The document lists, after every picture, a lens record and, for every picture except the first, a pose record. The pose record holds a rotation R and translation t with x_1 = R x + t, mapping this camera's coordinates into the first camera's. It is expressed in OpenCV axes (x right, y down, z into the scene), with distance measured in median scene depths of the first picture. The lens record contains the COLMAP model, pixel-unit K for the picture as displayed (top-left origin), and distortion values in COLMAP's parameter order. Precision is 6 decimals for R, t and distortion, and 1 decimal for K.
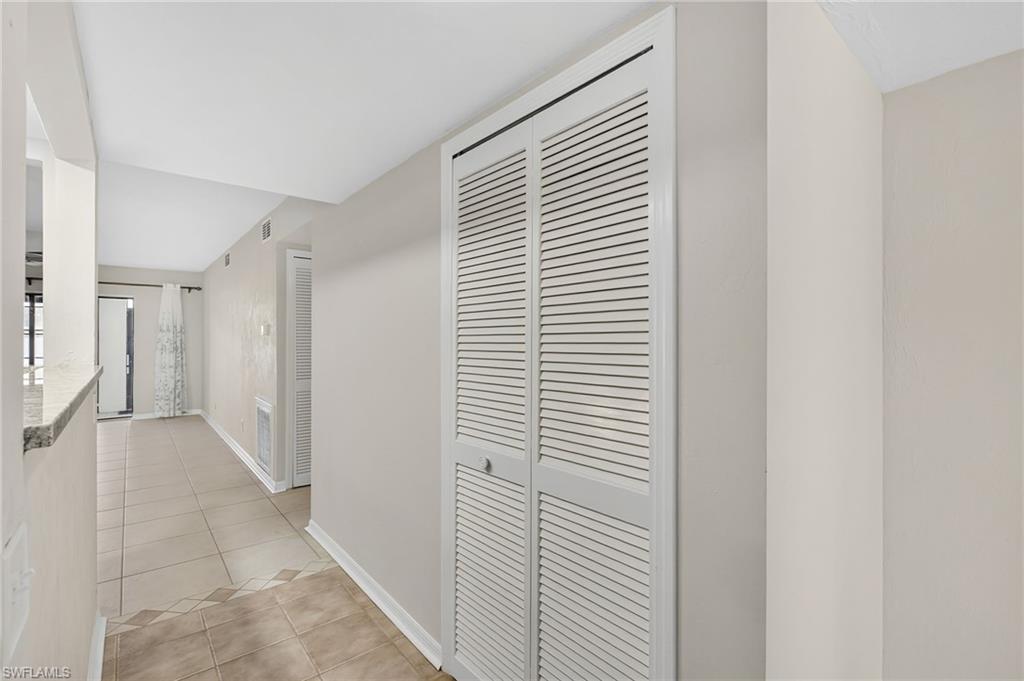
lens RADIAL K [[473.4, 0, 508.0], [0, 473.4, 339.7], [0, 0, 1]] dist [-0.005521, -0.000515]
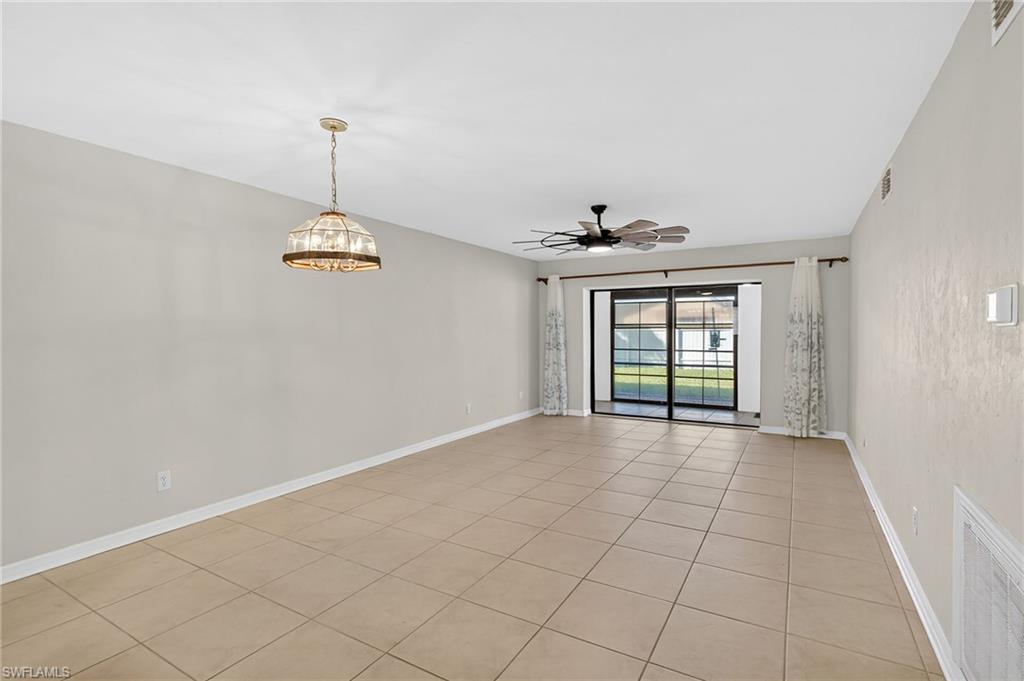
lens RADIAL K [[473.4, 0, 509.2], [0, 473.4, 339.7], [0, 0, 1]] dist [-0.005521, -0.000515]
pose [[0.343780, 0.014748, -0.938934, -0.177748], [0.000309, 0.999875, 0.015819, -0.001845], [0.939050, -0.005729, 0.343732, 0.310293]]
